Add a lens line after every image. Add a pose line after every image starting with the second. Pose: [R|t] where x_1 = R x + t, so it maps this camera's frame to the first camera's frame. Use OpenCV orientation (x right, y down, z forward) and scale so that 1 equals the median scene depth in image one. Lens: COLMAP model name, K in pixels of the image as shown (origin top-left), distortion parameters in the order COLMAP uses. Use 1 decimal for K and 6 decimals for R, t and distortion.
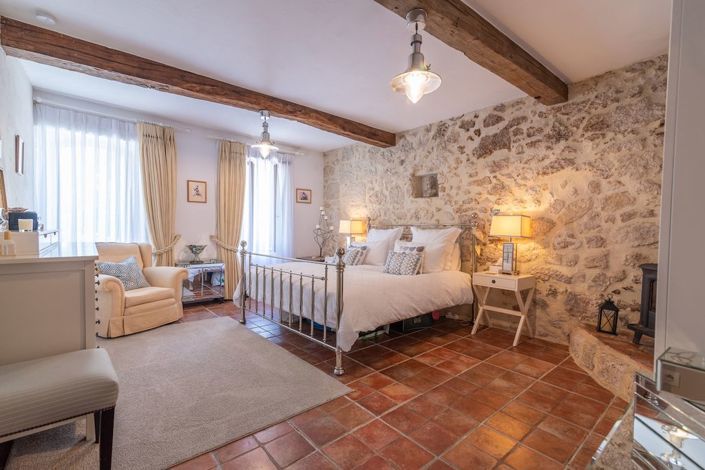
lens RADIAL K [[326.9, 0, 352.5], [0, 326.9, 235.0], [0, 0, 1]] dist [-0.002746, -0.000090]
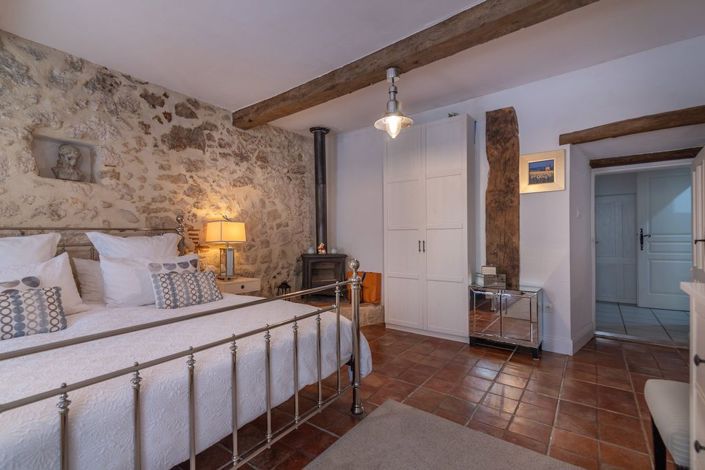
lens RADIAL K [[326.9, 0, 352.5], [0, 326.9, 235.0], [0, 0, 1]] dist [-0.002746, -0.000090]
pose [[-0.258361, -0.007933, 0.966016, -0.554767], [0.019419, 0.999722, 0.013403, -0.021709], [-0.965853, 0.022222, -0.258135, 0.817396]]
